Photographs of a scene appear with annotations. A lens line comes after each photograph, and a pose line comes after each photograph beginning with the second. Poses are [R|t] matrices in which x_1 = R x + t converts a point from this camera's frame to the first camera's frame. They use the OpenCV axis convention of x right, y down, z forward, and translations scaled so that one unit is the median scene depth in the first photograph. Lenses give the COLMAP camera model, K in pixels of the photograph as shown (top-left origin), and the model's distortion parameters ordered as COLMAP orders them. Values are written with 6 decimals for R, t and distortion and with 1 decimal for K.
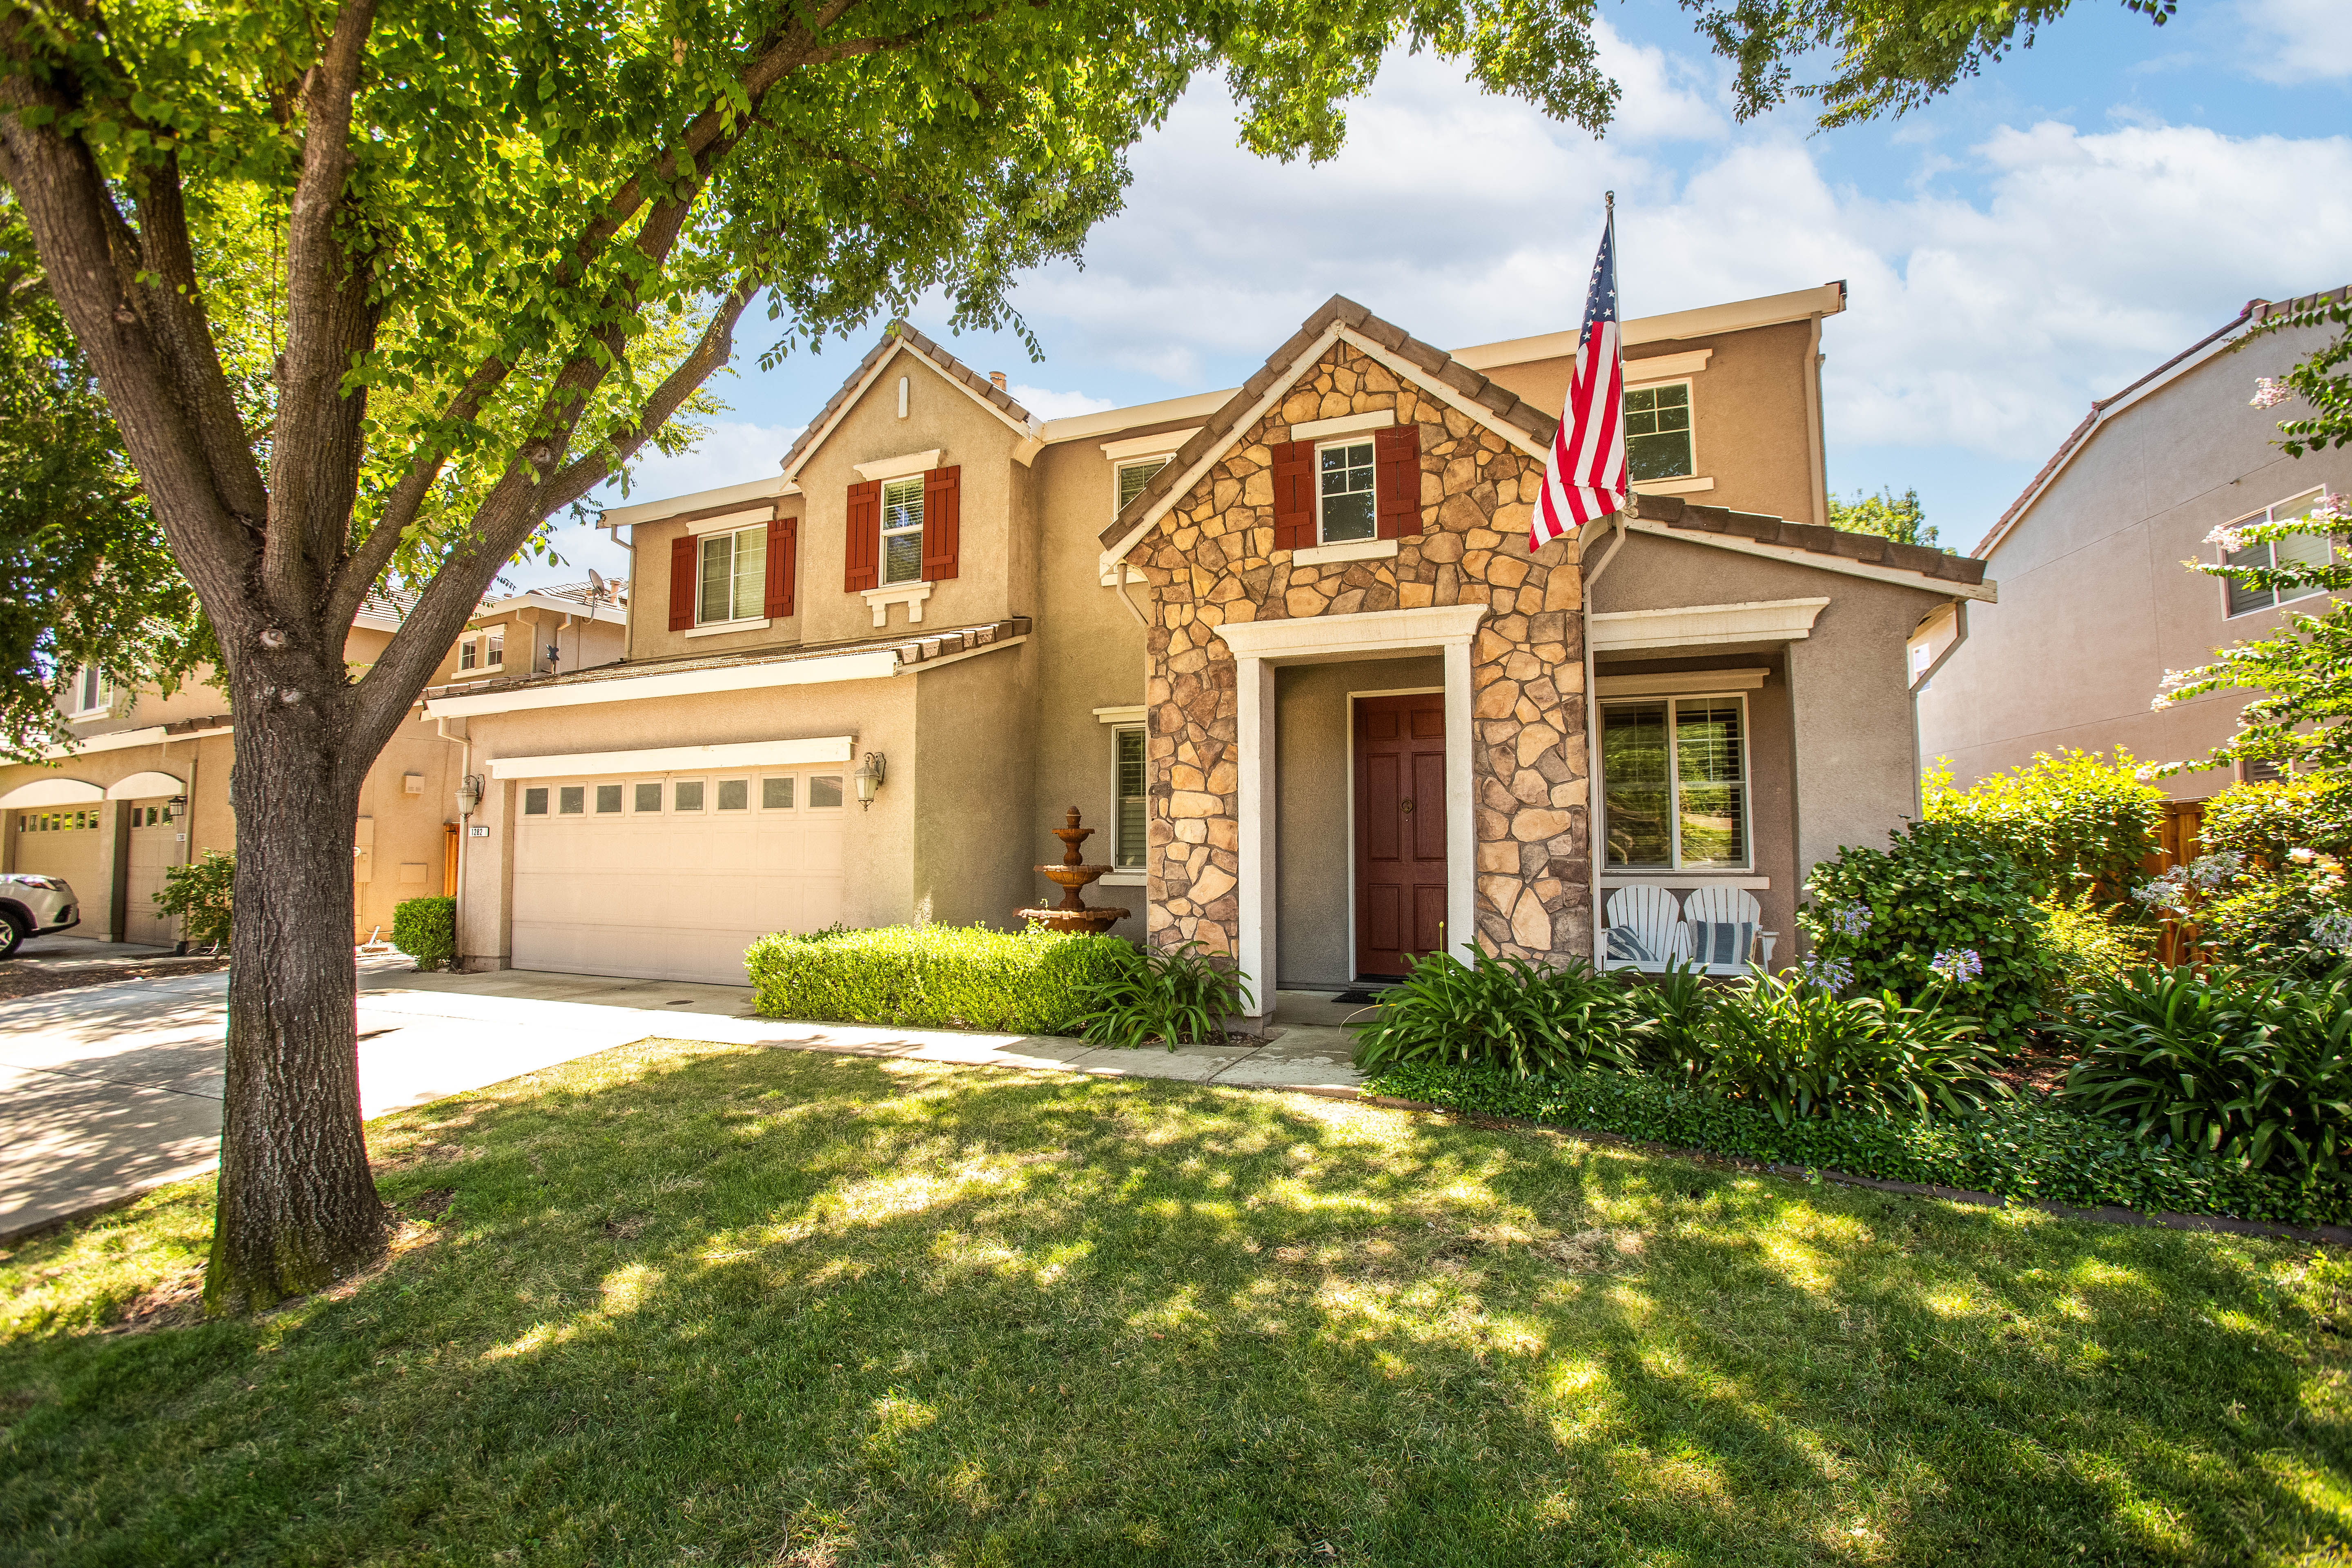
lens RADIAL K [[1079.2, 0, 1176.1], [0, 1079.2, 769.7], [0, 0, 1]] dist [-0.019920, 0.003840]
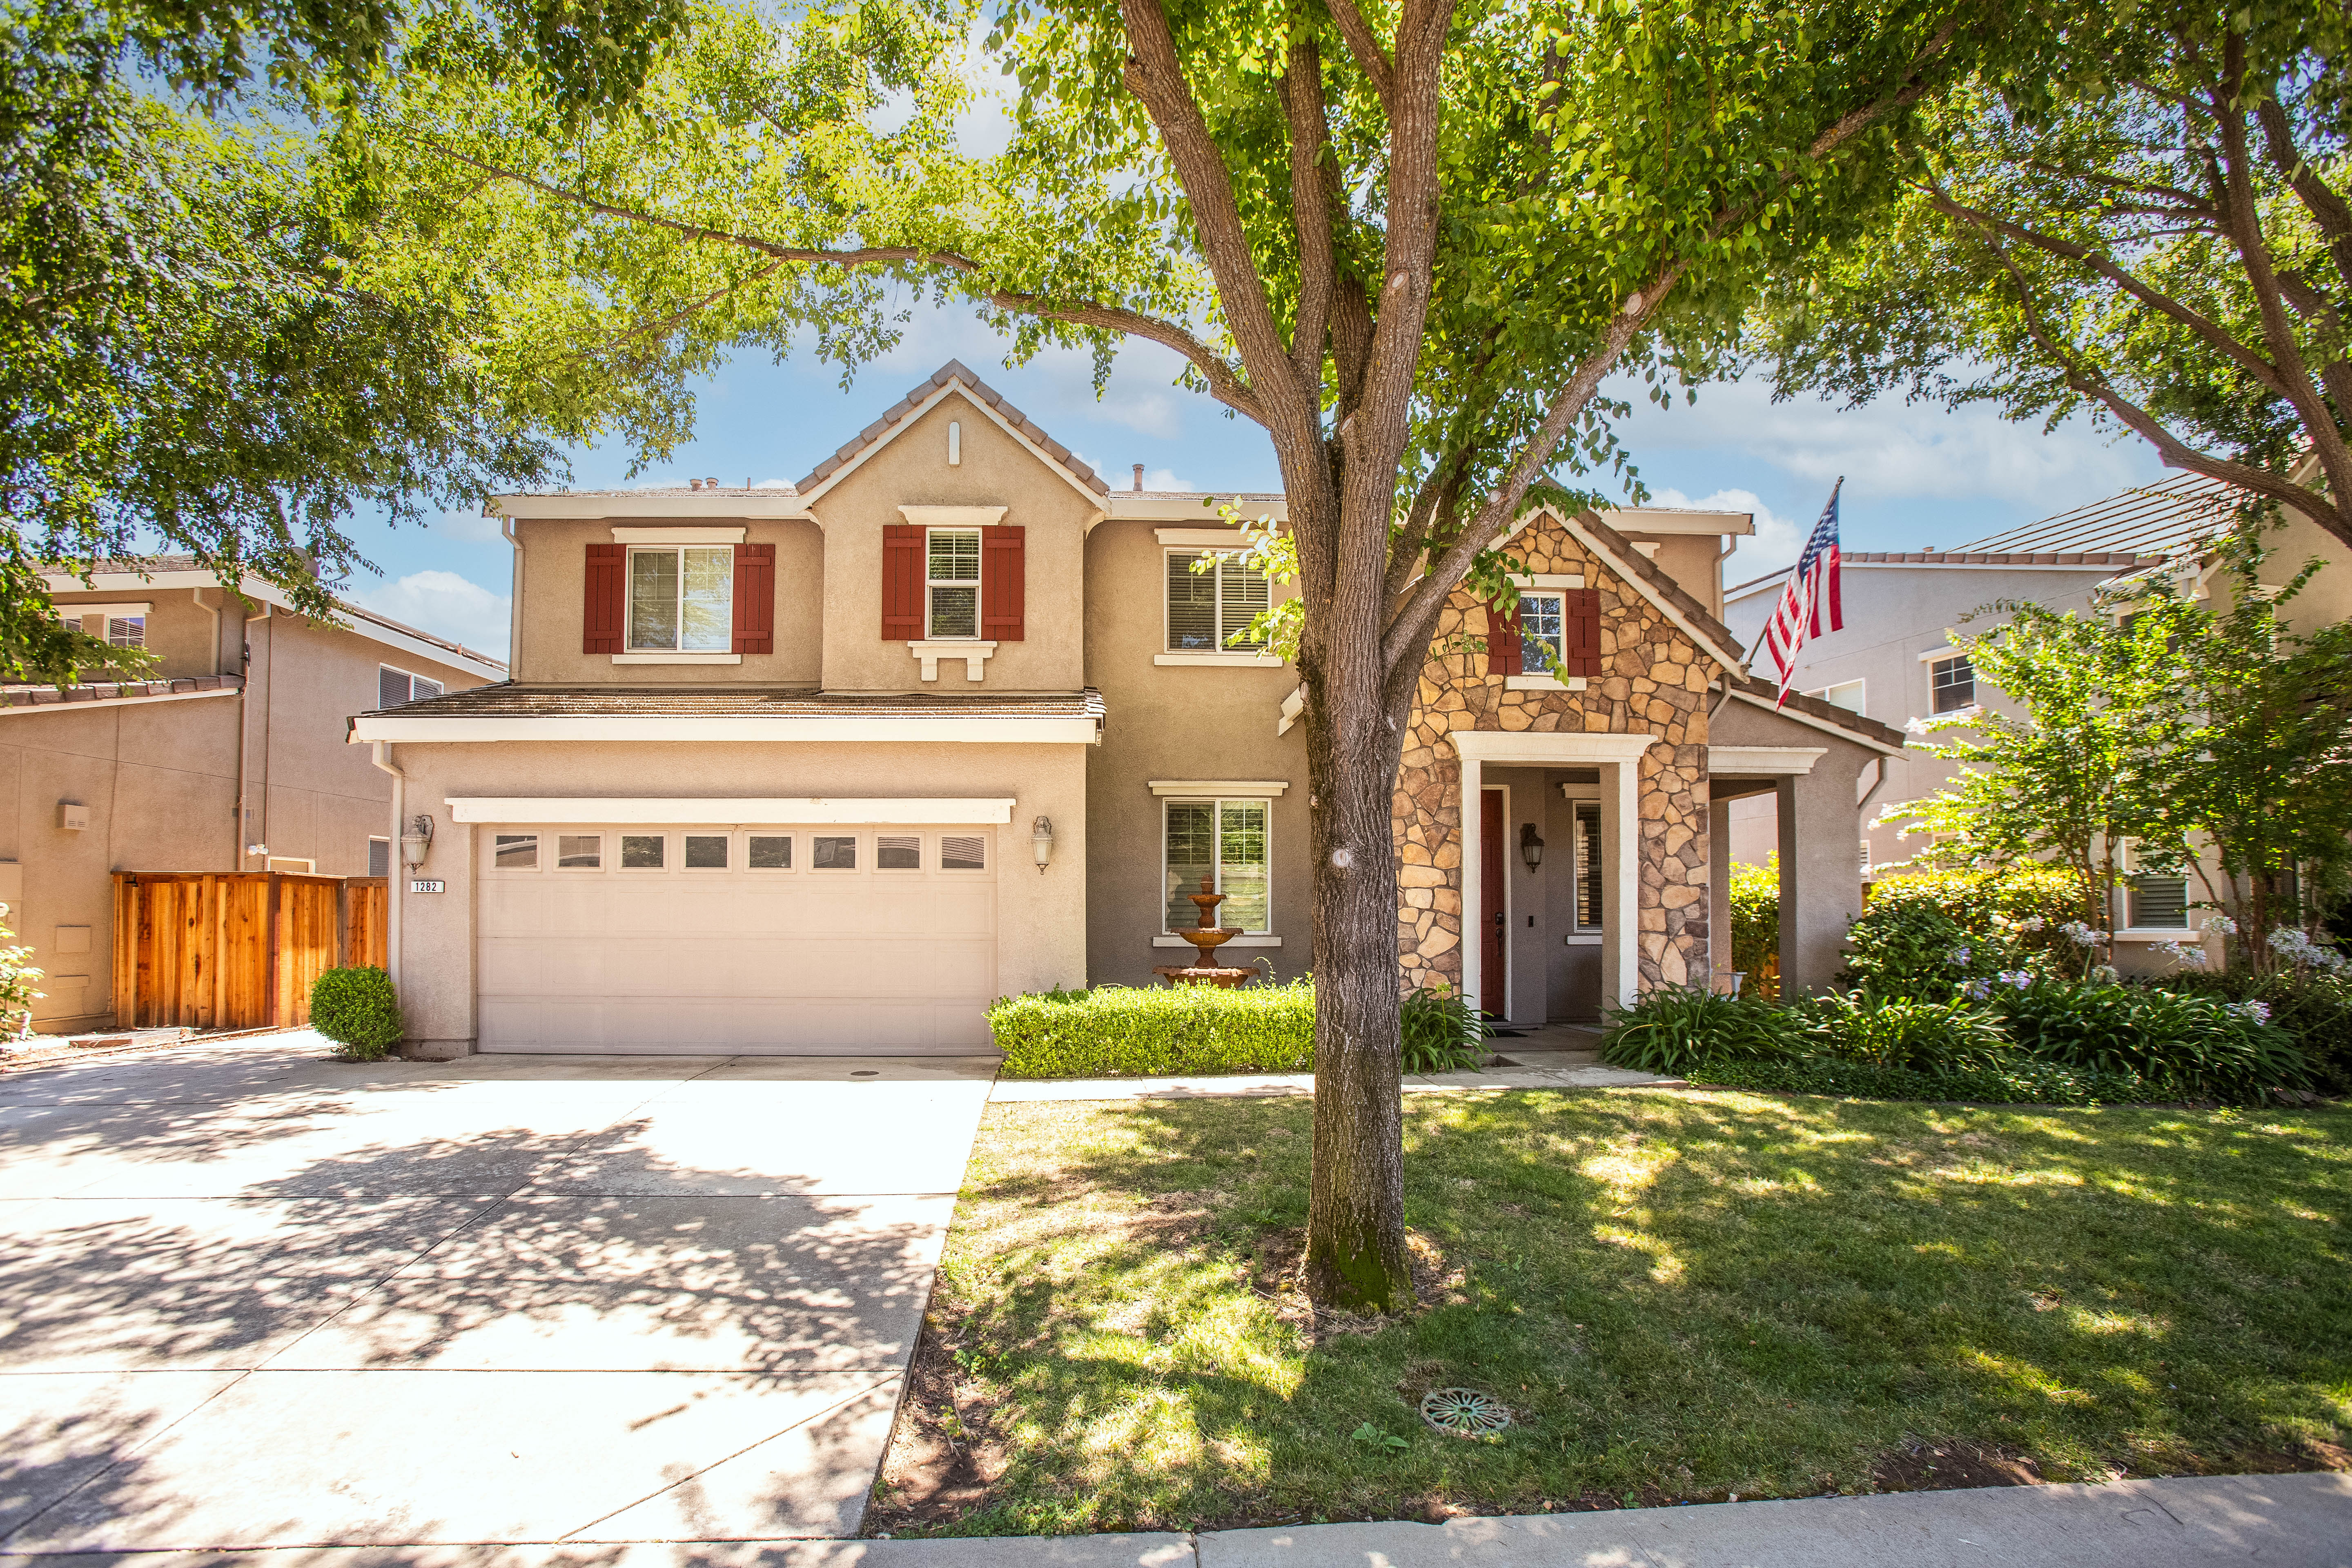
lens RADIAL K [[1079.2, 0, 1231.6], [0, 1079.2, 895.2], [0, 0, 1]] dist [-0.019920, 0.003840]
pose [[0.894100, 0.010553, 0.447744, -0.735530], [-0.037272, 0.998008, 0.050907, -0.000708], [-0.446314, -0.062204, 0.892712, 0.008042]]
